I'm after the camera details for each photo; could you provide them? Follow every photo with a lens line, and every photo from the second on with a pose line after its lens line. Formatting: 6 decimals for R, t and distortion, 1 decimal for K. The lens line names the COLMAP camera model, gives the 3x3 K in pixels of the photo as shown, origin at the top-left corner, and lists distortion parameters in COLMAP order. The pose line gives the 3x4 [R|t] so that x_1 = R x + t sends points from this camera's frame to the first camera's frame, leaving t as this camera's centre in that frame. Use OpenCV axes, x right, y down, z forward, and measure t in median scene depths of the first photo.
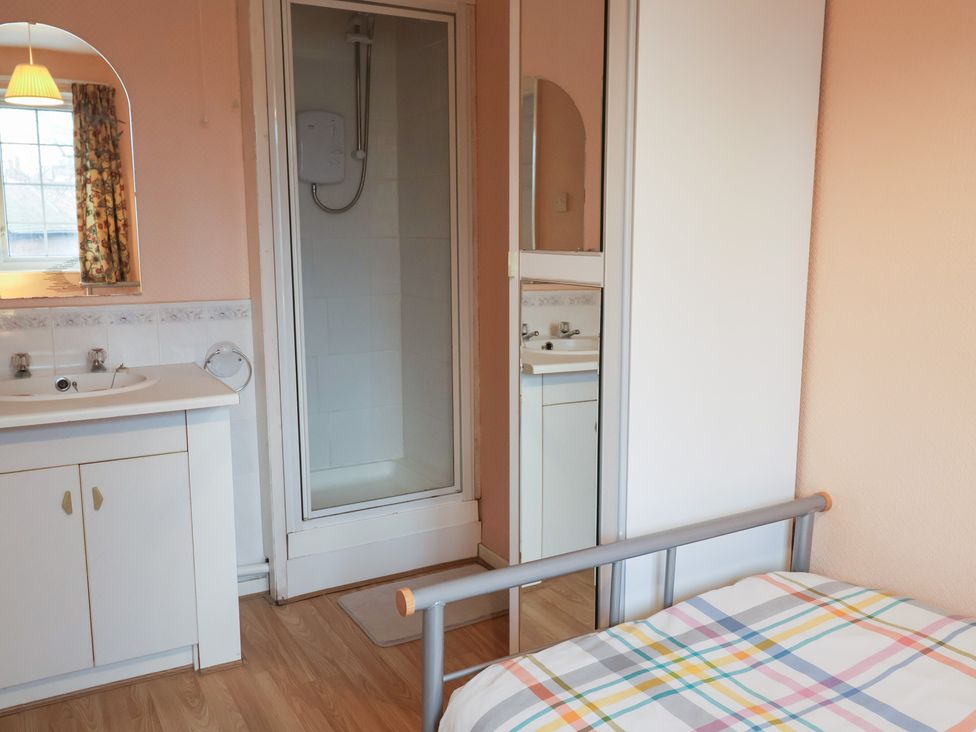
lens RADIAL K [[871.6, 0, 488.0], [0, 871.6, 366.0], [0, 0, 1]] dist [0.007723, 0.024696]
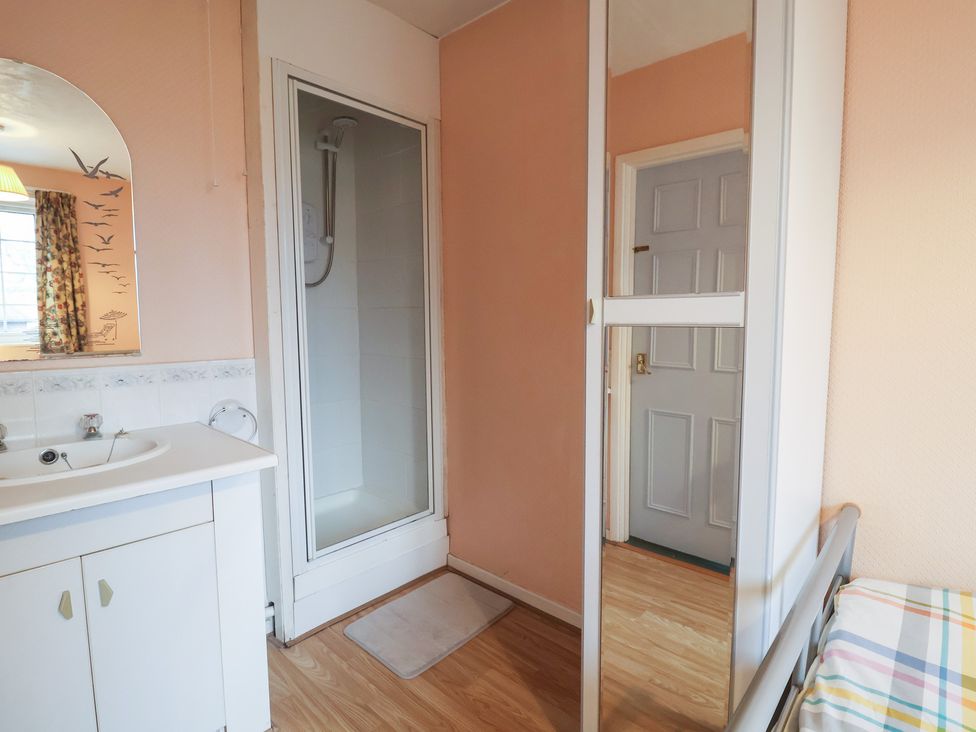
lens RADIAL K [[516.0, 0, 499.3], [0, 516.0, 361.3], [0, 0, 1]] dist [-0.005279, -0.012632]
pose [[0.949893, -0.027673, 0.311349, -0.136659], [0.050587, 0.996552, -0.065760, -0.012048], [-0.308456, 0.078216, 0.948018, 0.233926]]
